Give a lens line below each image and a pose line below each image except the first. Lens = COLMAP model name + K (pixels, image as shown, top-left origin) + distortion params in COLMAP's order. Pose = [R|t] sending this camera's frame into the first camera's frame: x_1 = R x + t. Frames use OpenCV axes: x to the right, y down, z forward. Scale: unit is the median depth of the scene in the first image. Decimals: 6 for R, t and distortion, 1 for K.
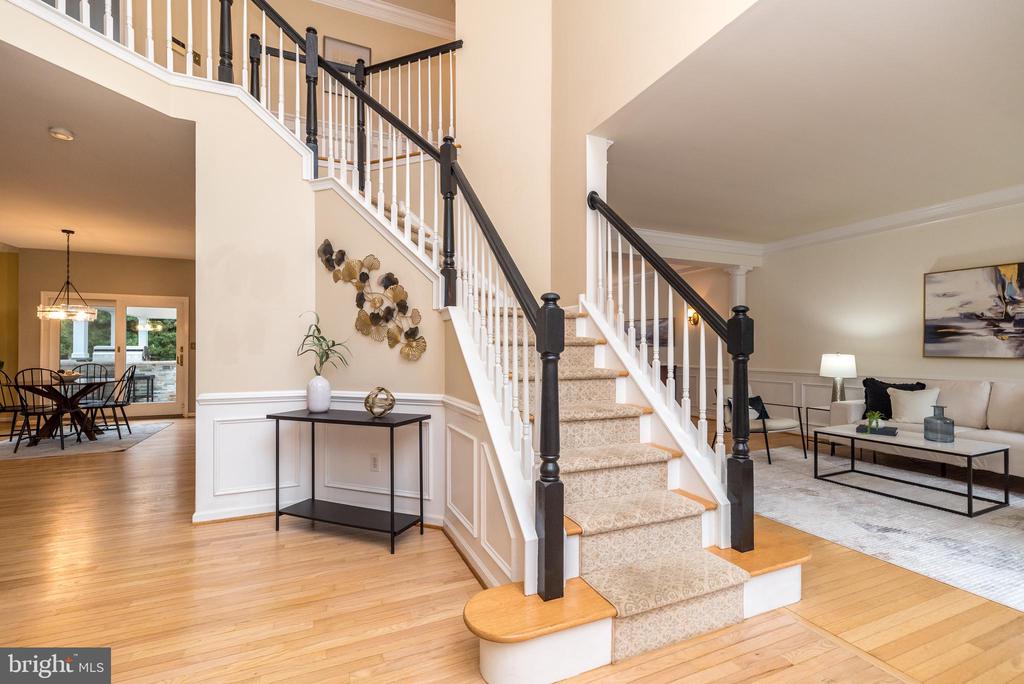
lens RADIAL K [[448.8, 0, 503.6], [0, 448.8, 344.4], [0, 0, 1]] dist [0.002791, -0.000149]
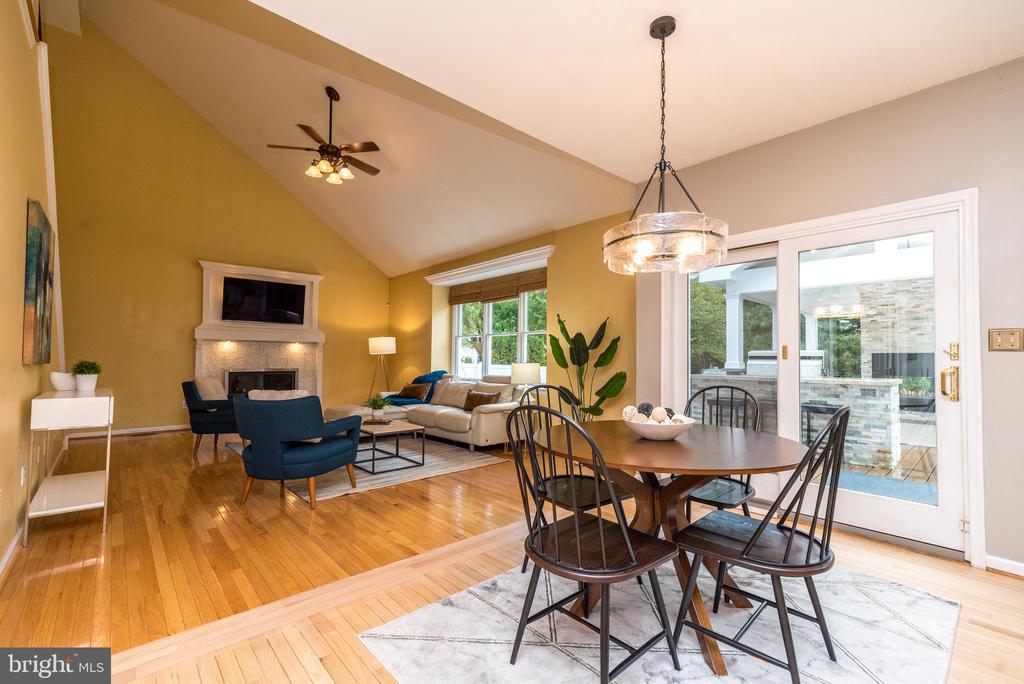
lens RADIAL K [[448.8, 0, 506.5], [0, 448.8, 345.8], [0, 0, 1]] dist [0.002791, -0.000149]
pose [[0.310641, -0.020921, -0.950297, -0.418384], [0.000514, 0.999761, -0.021842, 0.010445], [0.950527, 0.006296, 0.310578, 0.482866]]
